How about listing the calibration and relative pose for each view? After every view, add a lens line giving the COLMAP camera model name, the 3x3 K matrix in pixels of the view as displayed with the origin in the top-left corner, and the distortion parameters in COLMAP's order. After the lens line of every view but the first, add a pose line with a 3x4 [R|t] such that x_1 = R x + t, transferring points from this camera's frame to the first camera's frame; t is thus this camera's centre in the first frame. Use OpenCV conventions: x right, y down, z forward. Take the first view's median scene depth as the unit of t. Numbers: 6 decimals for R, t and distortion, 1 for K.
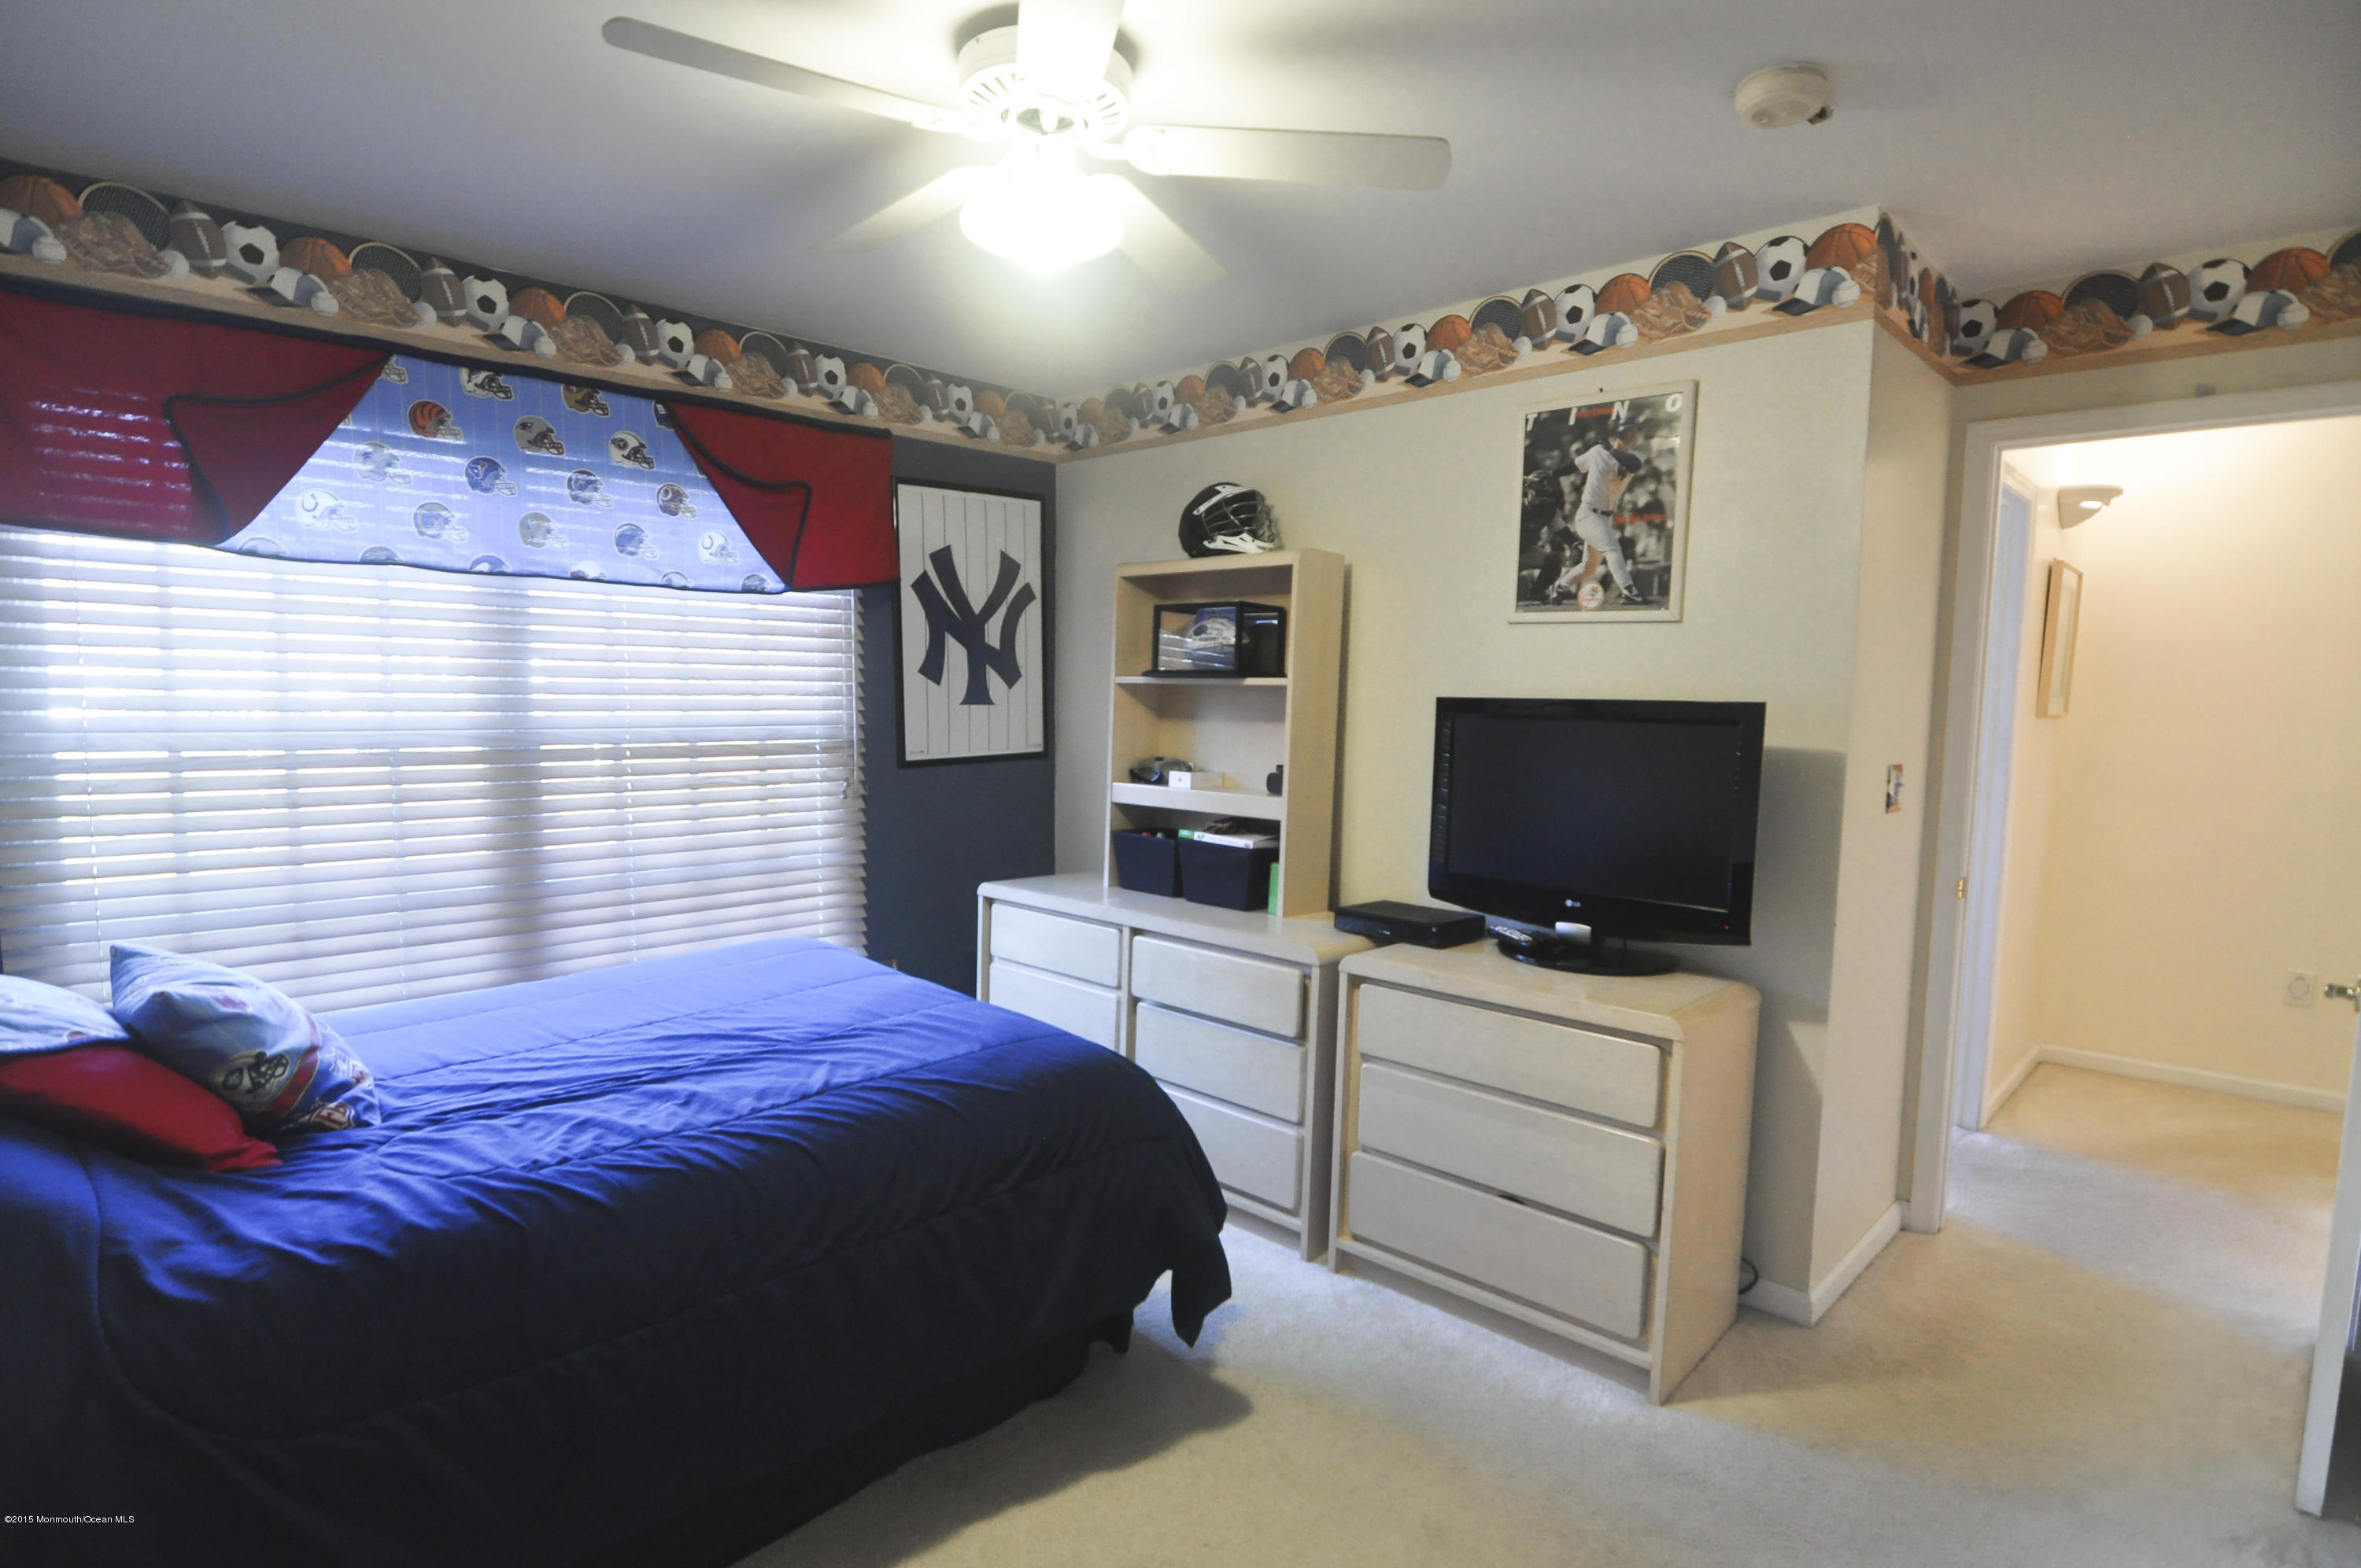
lens RADIAL K [[1140.9, 0, 1181.2], [0, 1140.9, 791.7], [0, 0, 1]] dist [-0.020783, -0.000900]
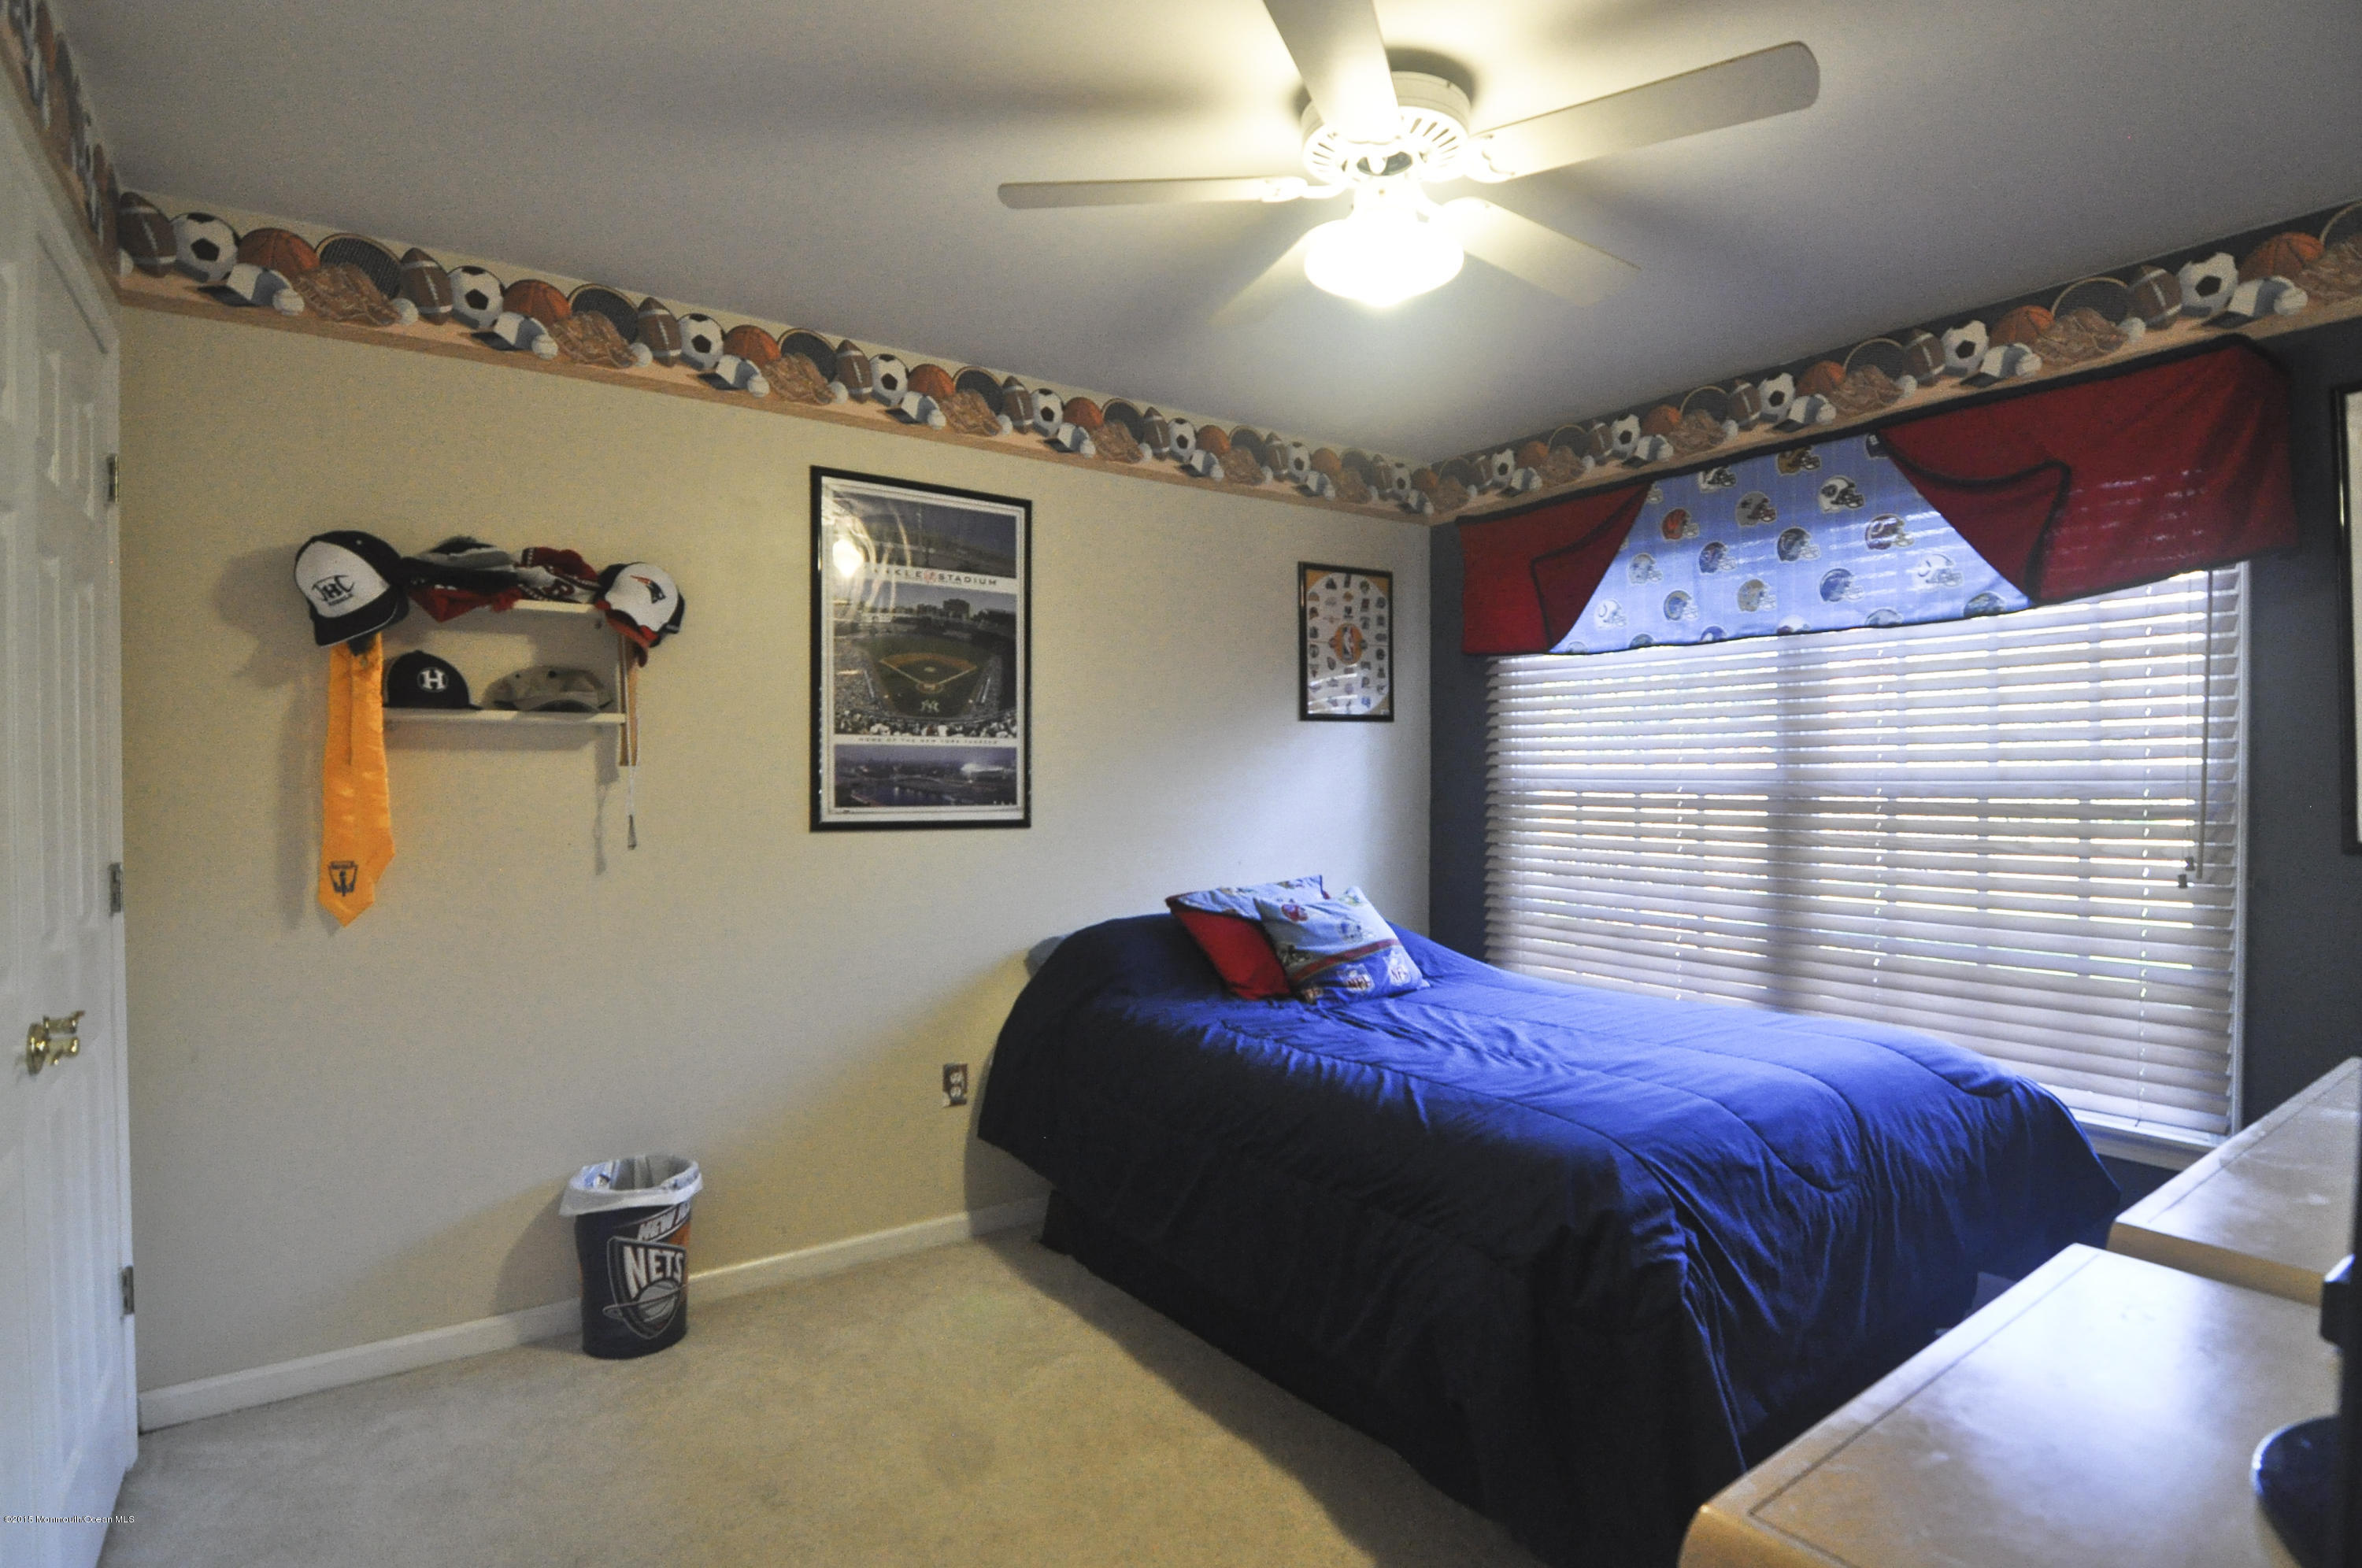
lens RADIAL K [[1141.5, 0, 1180.6], [0, 1141.5, 778.9], [0, 0, 1]] dist [-0.020783, -0.000900]
pose [[-0.148000, -0.011808, -0.988917, 0.563613], [-0.085758, 0.996316, 0.000938, -0.009289], [0.985262, 0.084947, -0.148468, 0.611364]]
